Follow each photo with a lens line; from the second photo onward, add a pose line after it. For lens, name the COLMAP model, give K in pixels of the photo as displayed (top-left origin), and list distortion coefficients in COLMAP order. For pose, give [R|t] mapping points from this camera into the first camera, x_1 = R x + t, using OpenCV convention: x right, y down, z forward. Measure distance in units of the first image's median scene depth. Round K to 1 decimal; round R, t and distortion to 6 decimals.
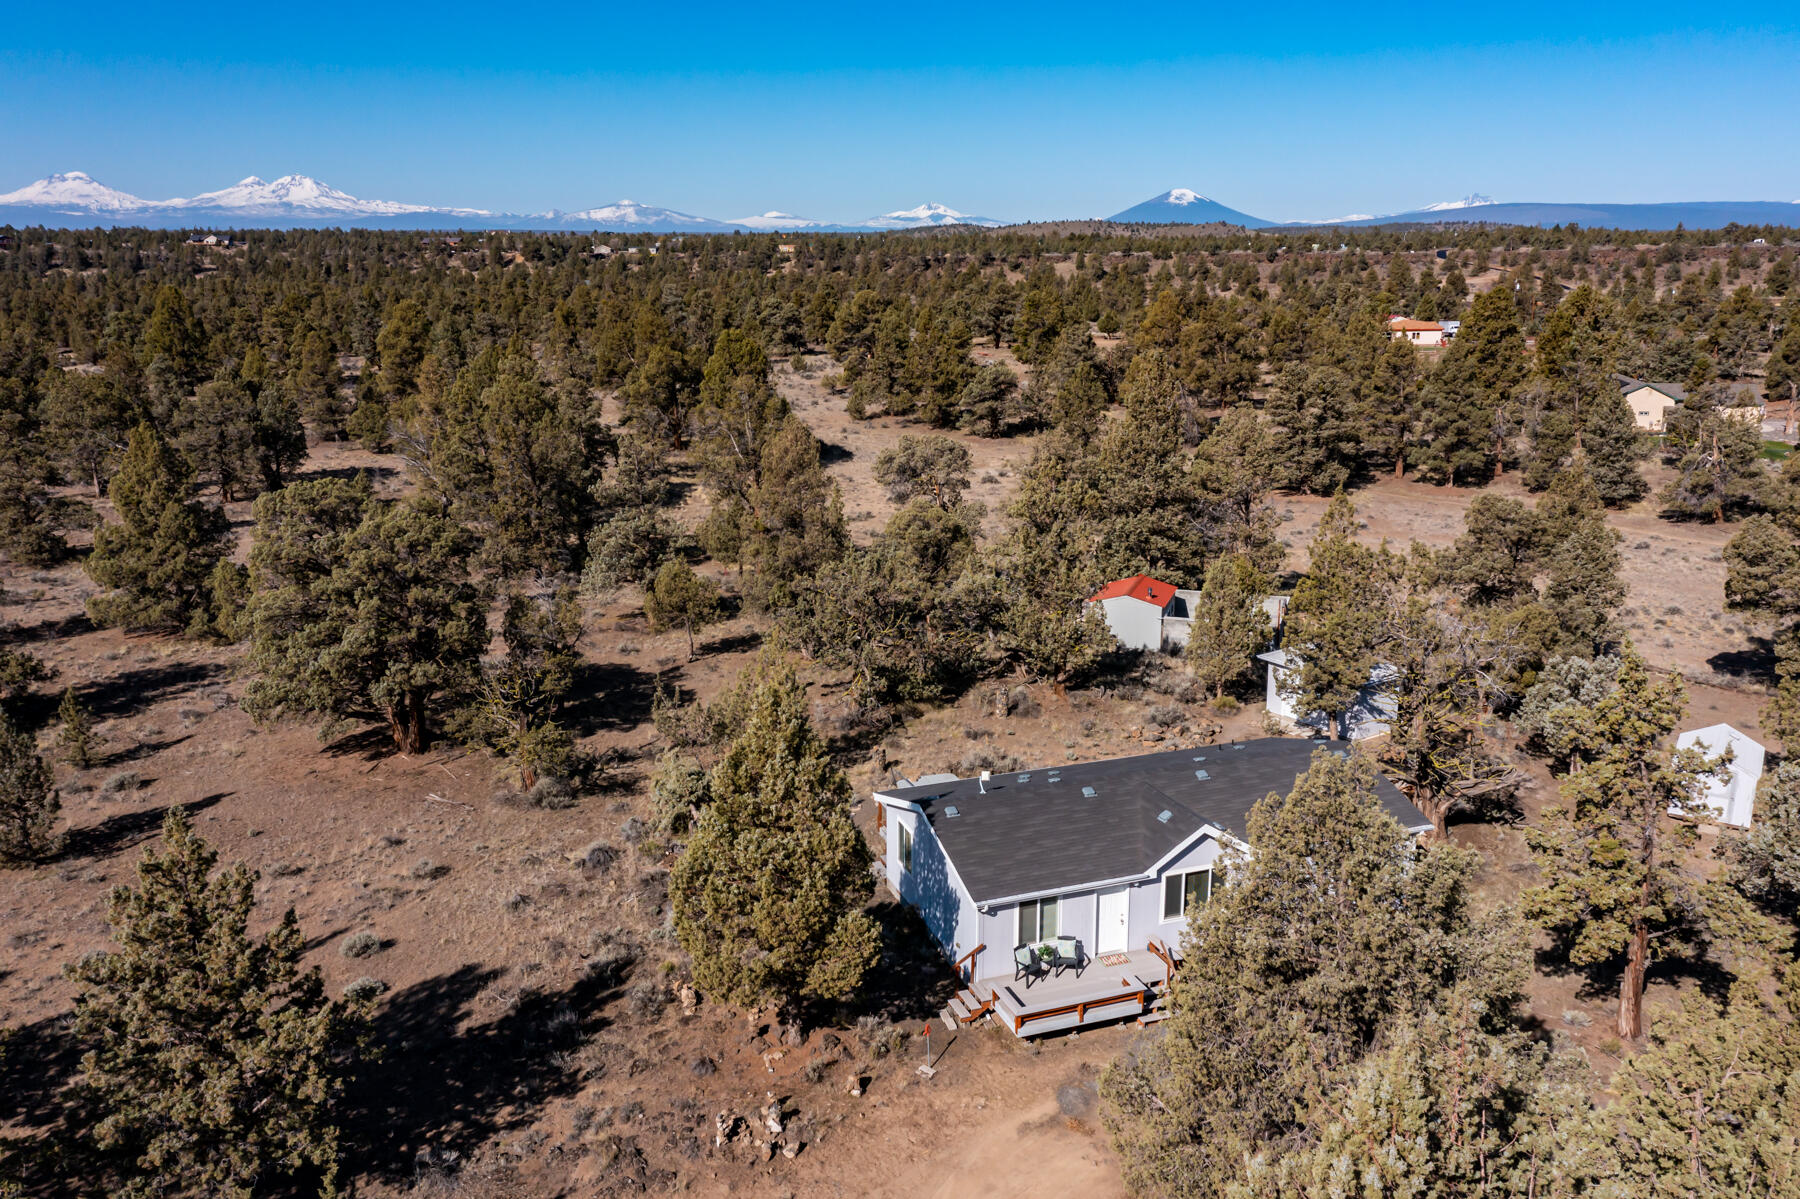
lens RADIAL K [[1496.5, 0, 897.4], [0, 1496.5, 598.4], [0, 0, 1]] dist [0.030247, -0.002465]
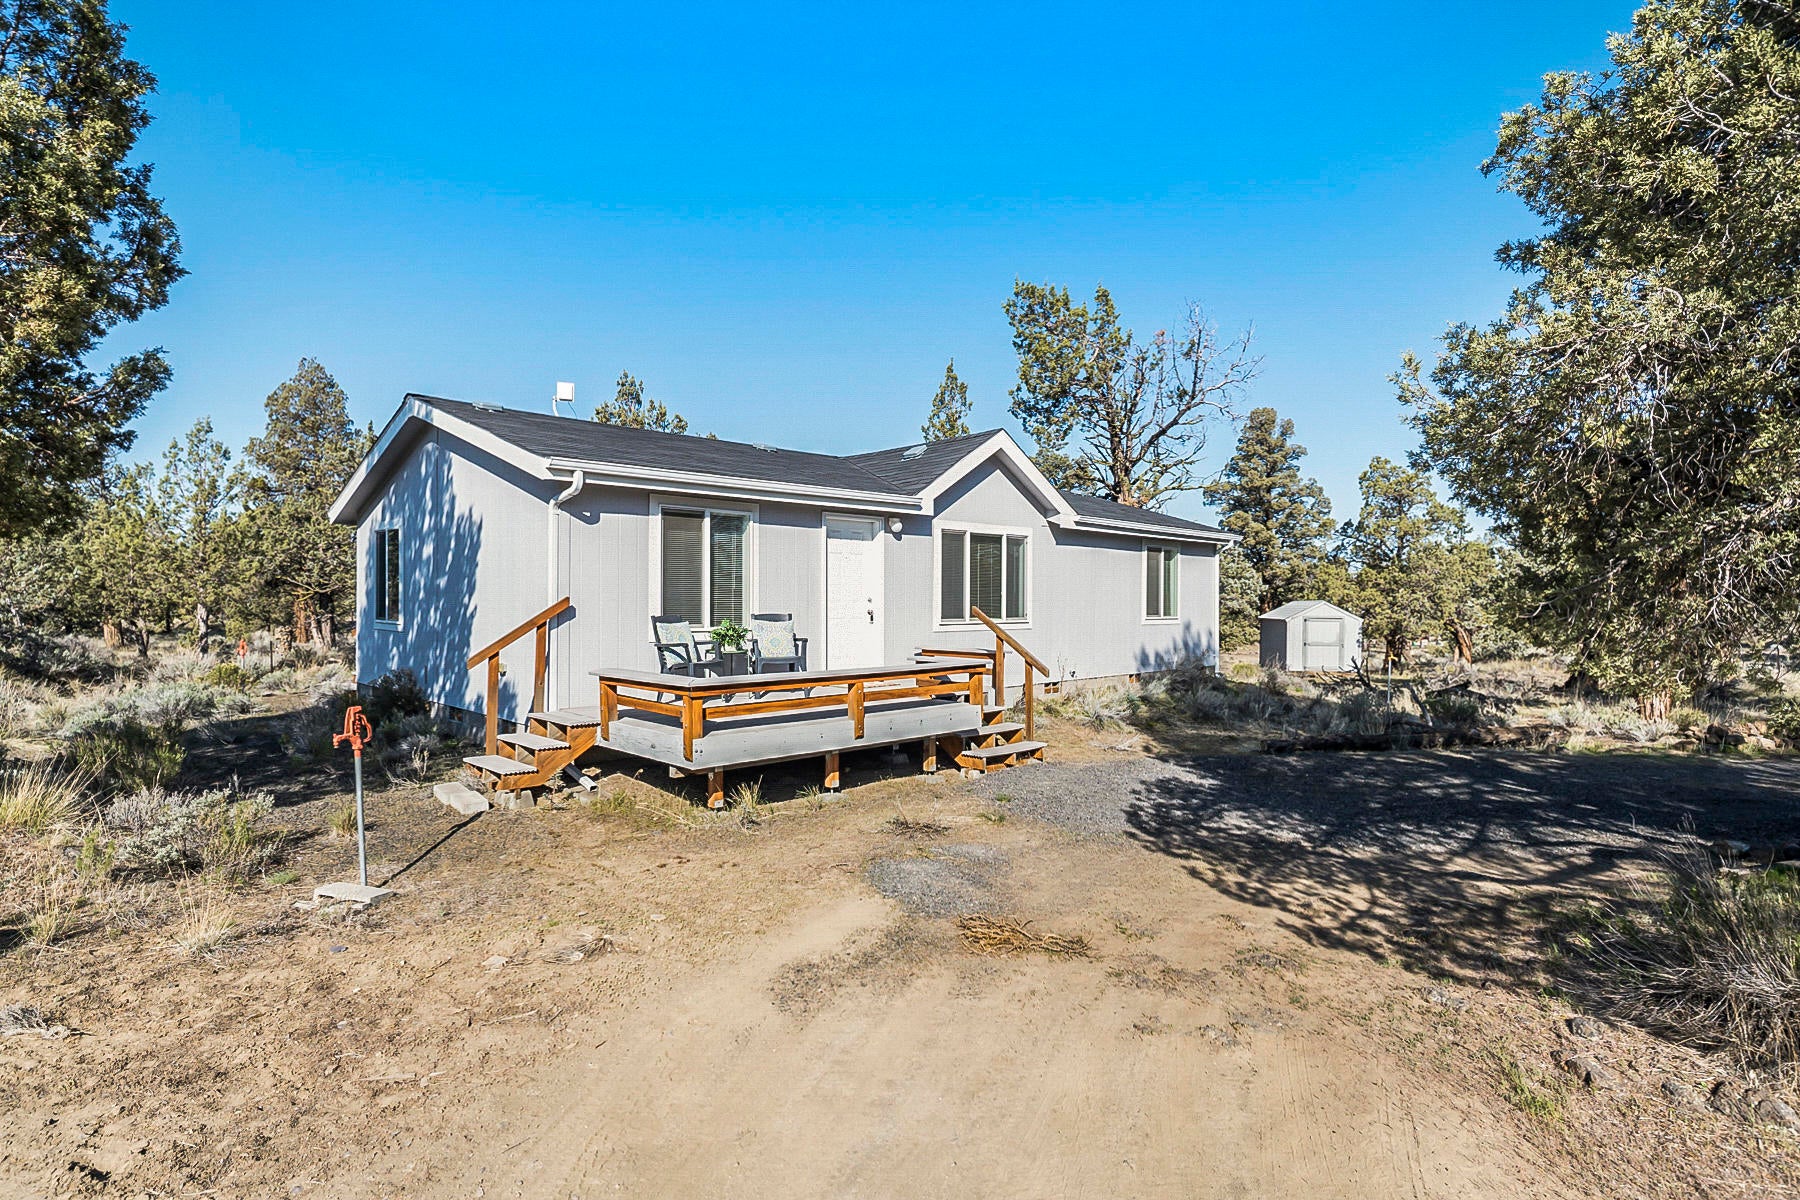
lens RADIAL K [[958.6, 0, 900.7], [0, 958.6, 594.1], [0, 0, 1]] dist [0.001046, 0.000215]
pose [[0.917292, -0.003663, 0.398198, 0.004740], [0.099491, 0.970354, -0.220262, 0.035986], [-0.385586, 0.241661, 0.890462, 0.093556]]
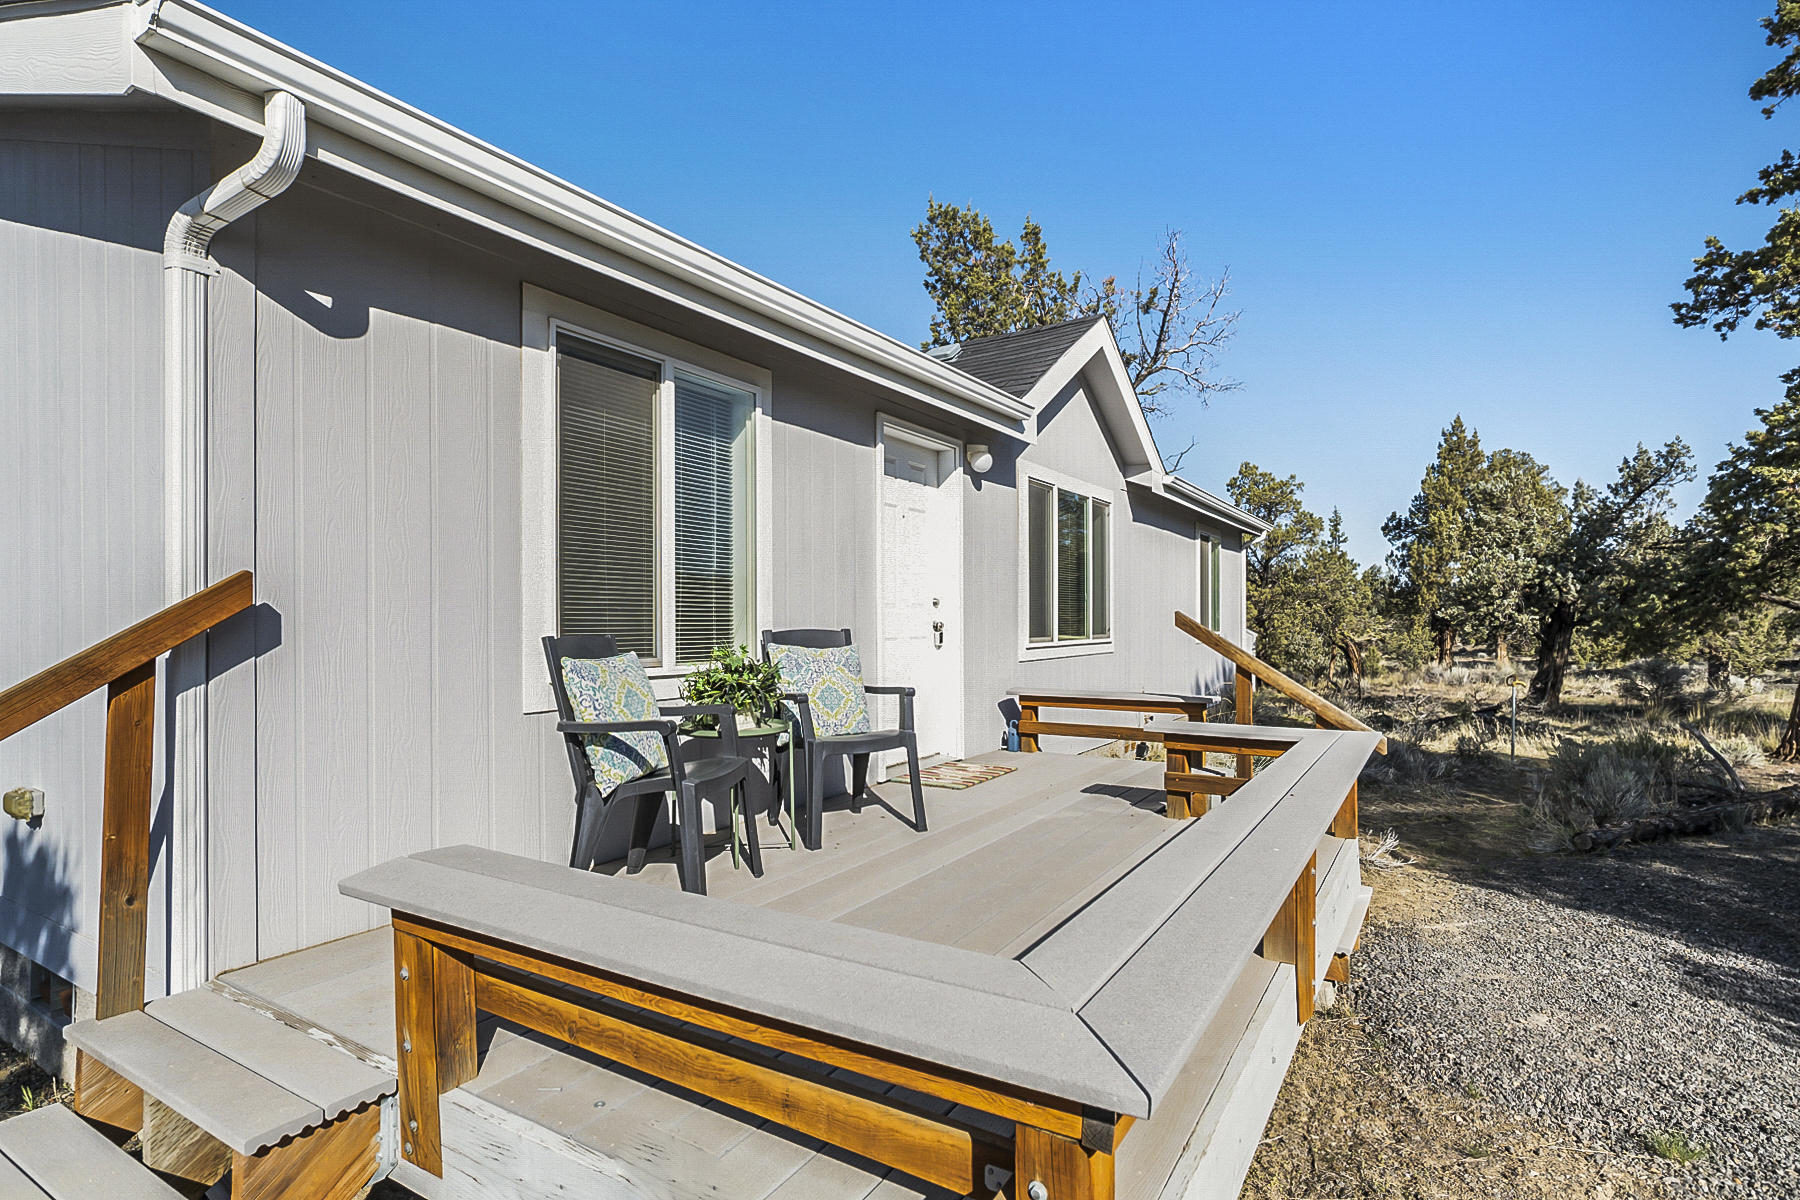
lens RADIAL K [[943.2, 0, 900.7], [0, 943.2, 615.3], [0, 0, 1]] dist [0.001752, -0.000155]
pose [[0.794989, -0.009727, 0.606546, 0.006644], [0.155580, 0.969698, -0.188365, 0.031259], [-0.586334, 0.244115, 0.772412, 0.114549]]
